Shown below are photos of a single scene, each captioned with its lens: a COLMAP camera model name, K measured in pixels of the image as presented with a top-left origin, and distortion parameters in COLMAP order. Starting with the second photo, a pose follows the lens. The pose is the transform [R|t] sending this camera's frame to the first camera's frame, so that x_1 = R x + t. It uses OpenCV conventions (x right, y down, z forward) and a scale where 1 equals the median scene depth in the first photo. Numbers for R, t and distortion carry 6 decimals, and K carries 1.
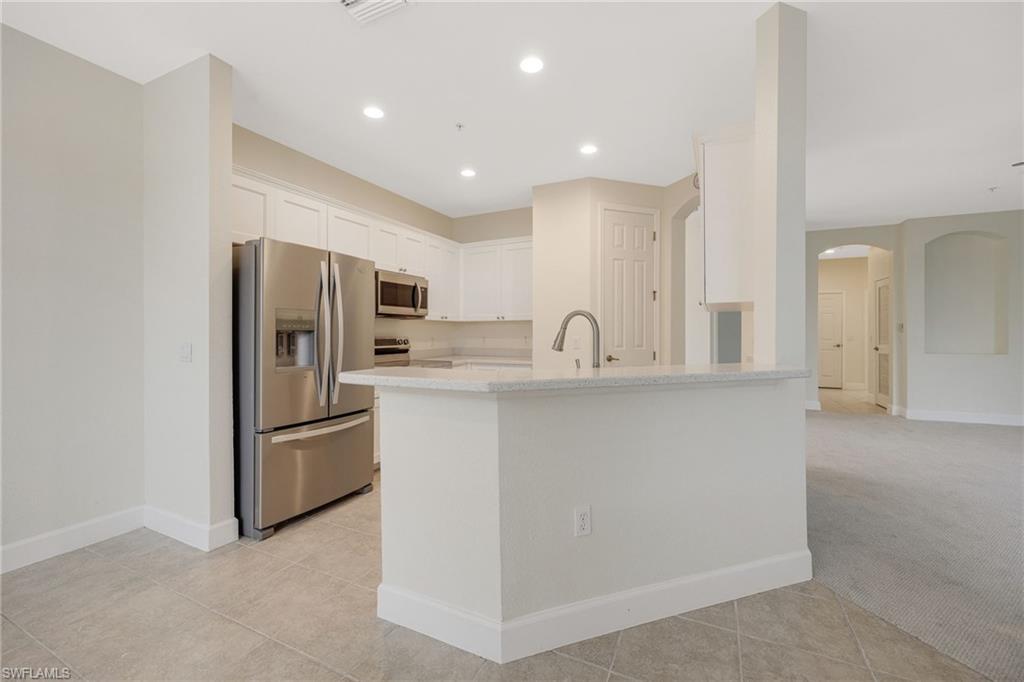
lens RADIAL K [[418.6, 0, 516.4], [0, 418.6, 334.1], [0, 0, 1]] dist [-0.001551, -0.000575]
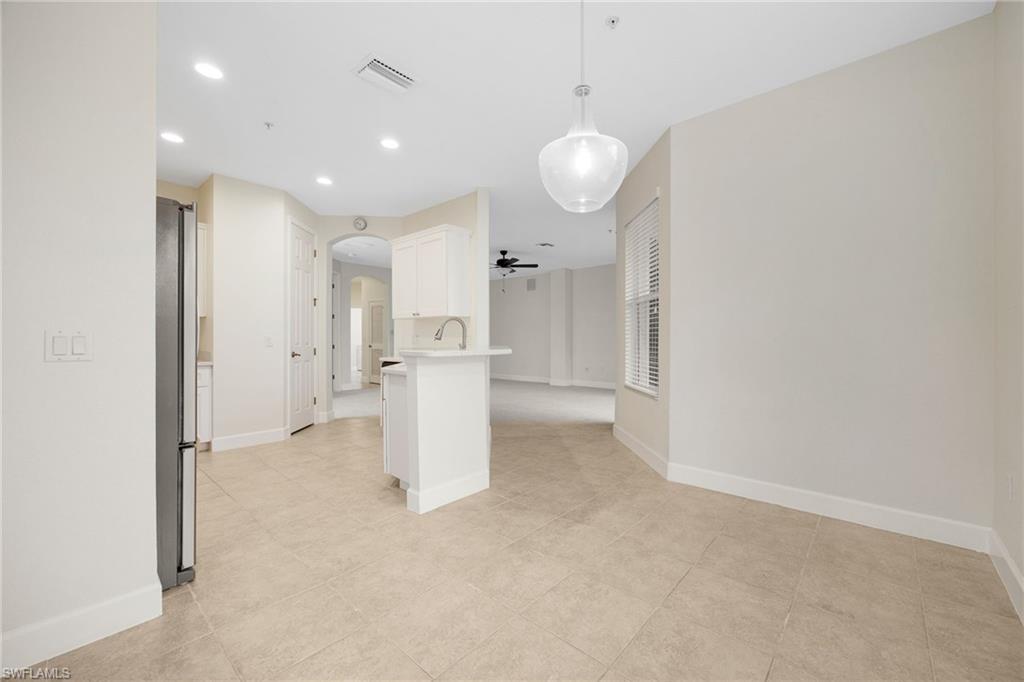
lens RADIAL K [[402.4, 0, 525.2], [0, 402.4, 339.0], [0, 0, 1]] dist [-0.000702, -0.000037]
pose [[0.268687, 0.000203, 0.963228, -0.638655], [0.003015, 0.999995, -0.001052, 0.018556], [-0.963223, 0.003186, 0.268685, 0.096532]]
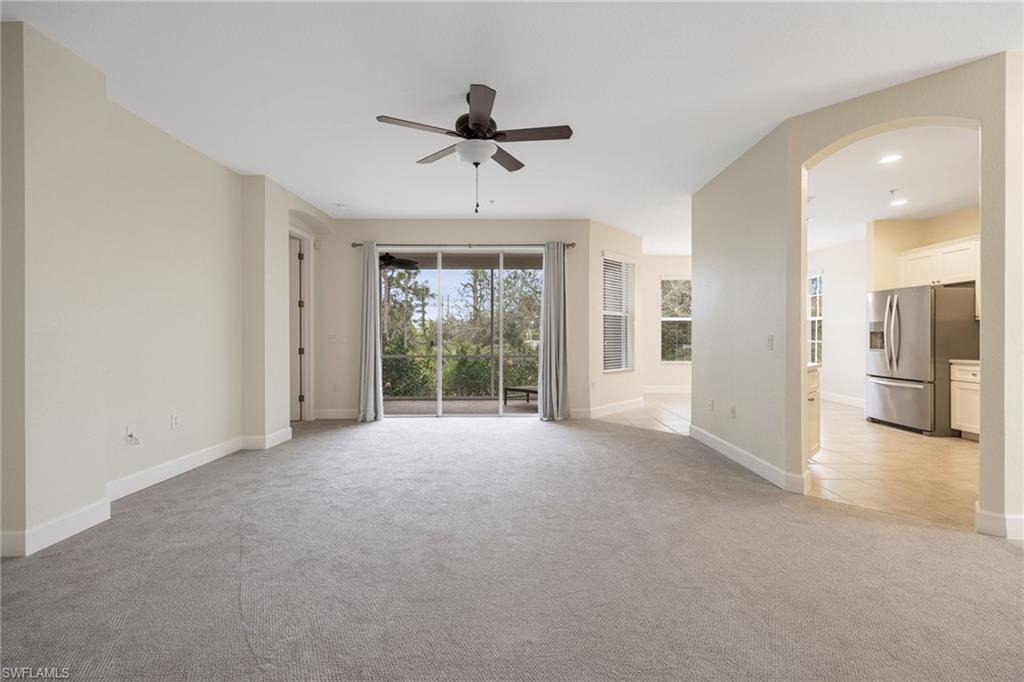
lens RADIAL K [[423.2, 0, 521.9], [0, 423.2, 337.5], [0, 0, 1]] dist [0.001050, 0.000377]
pose [[-0.899039, 0.001736, -0.437865, 1.174732], [0.000132, 0.999993, 0.003694, 0.007292], [0.437869, 0.003263, -0.899033, 1.237262]]
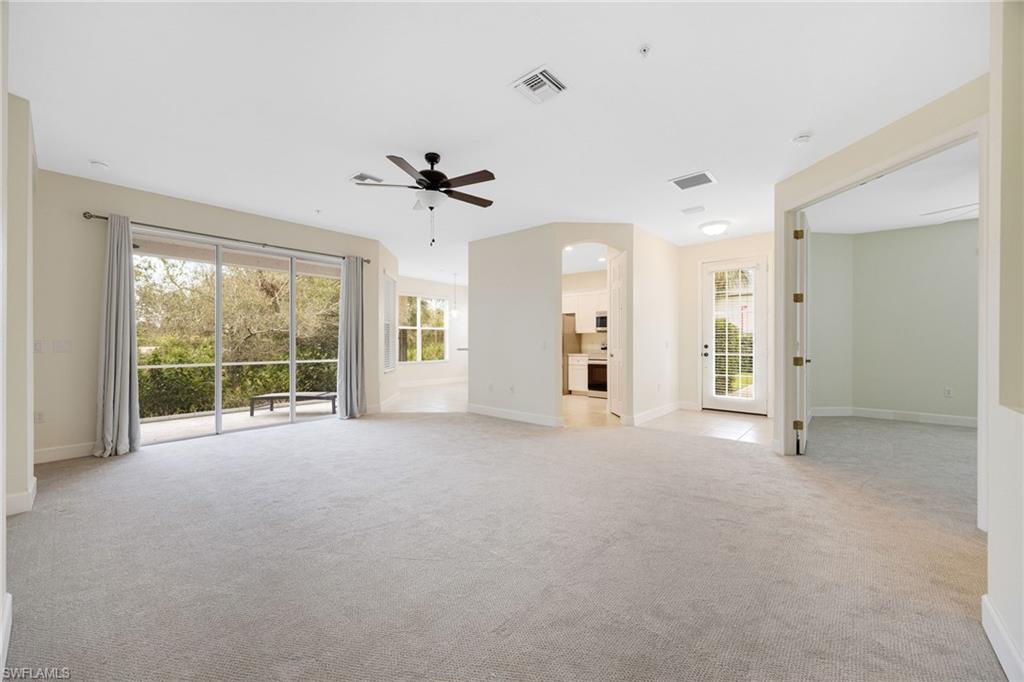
lens RADIAL K [[394.8, 0, 508.5], [0, 394.8, 342.2], [0, 0, 1]] dist [0.000577, 0.000028]
pose [[-0.271309, 0.002009, -0.962490, 1.652563], [-0.001094, 0.999997, 0.002396, 0.006523], [0.962492, 0.001703, -0.271306, 0.984983]]
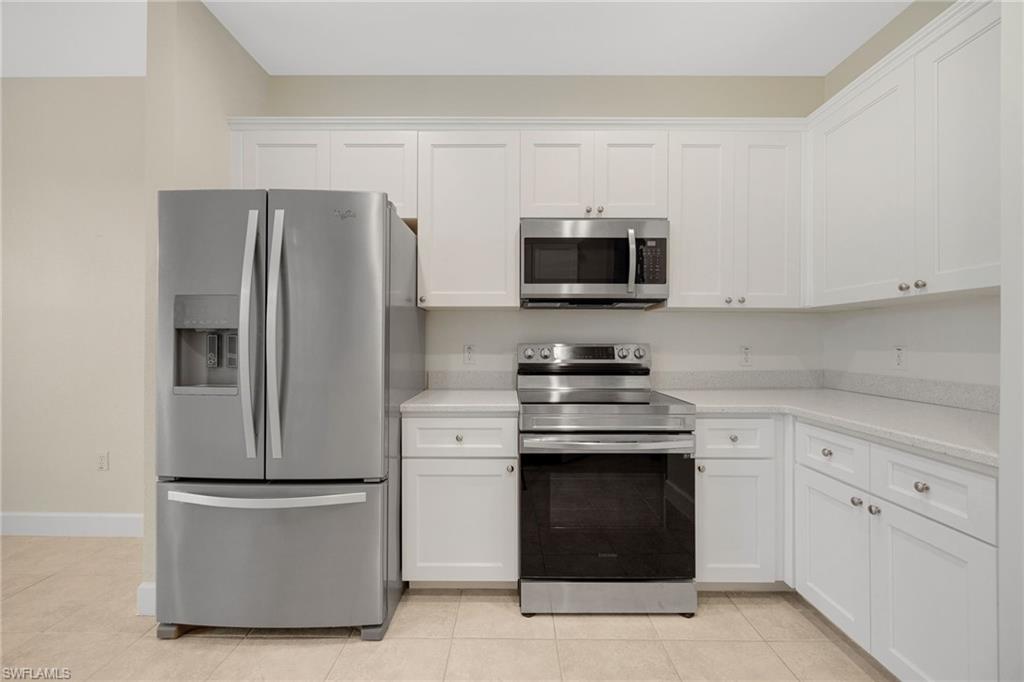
lens RADIAL K [[417.7, 0, 510.3], [0, 417.7, 338.0], [0, 0, 1]] dist [0.000779, 0.000200]
pose [[0.427263, -0.003047, -0.904122, 0.133165], [-0.005278, 0.999969, -0.005864, 0.003880], [0.904112, 0.007278, 0.427233, 0.661020]]
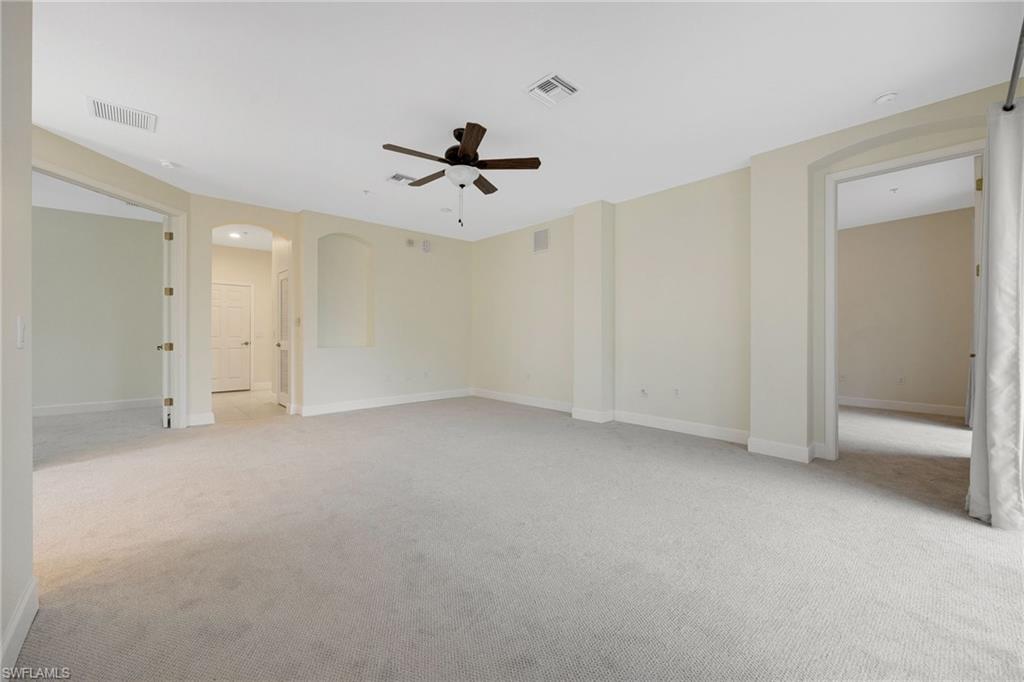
lens RADIAL K [[415.3, 0, 505.2], [0, 415.3, 334.0], [0, 0, 1]] dist [0.001898, 0.000195]
pose [[0.378535, 0.003650, 0.925580, 0.298933], [0.000249, 0.999992, -0.004046, 0.023014], [-0.925587, 0.001761, 0.378531, 0.274501]]
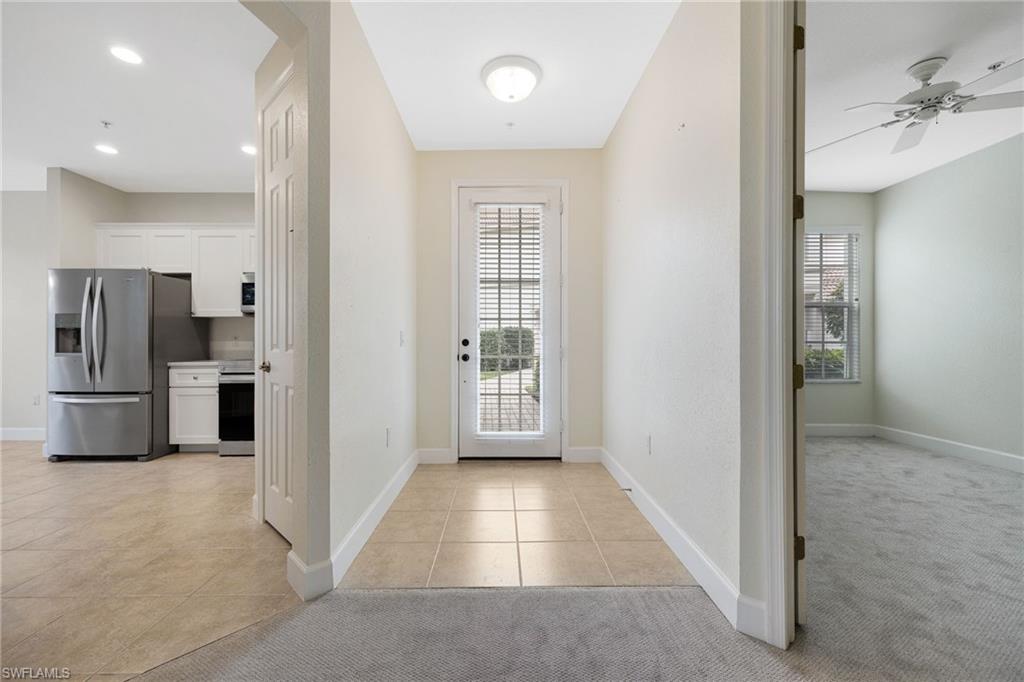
lens RADIAL K [[417.7, 0, 510.3], [0, 417.7, 338.0], [0, 0, 1]] dist [0.000779, 0.000200]
pose [[0.441533, -0.006696, -0.897220, 0.842973], [0.000327, 0.999973, -0.007302, 0.022006], [0.897245, 0.002931, 0.441523, 1.003686]]
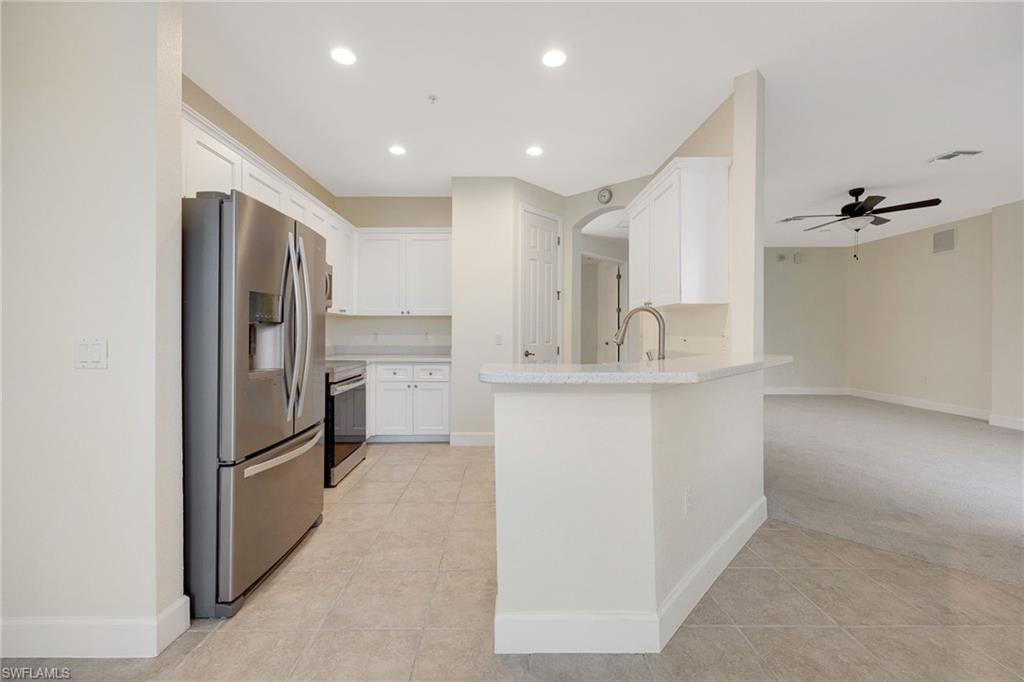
lens RADIAL K [[415.3, 0, 505.2], [0, 415.3, 334.0], [0, 0, 1]] dist [0.001898, 0.000195]
pose [[0.898603, 0.000790, 0.438763, -0.272040], [-0.002772, 0.999989, 0.003875, 0.004983], [-0.438755, -0.004698, 0.898595, 0.088193]]
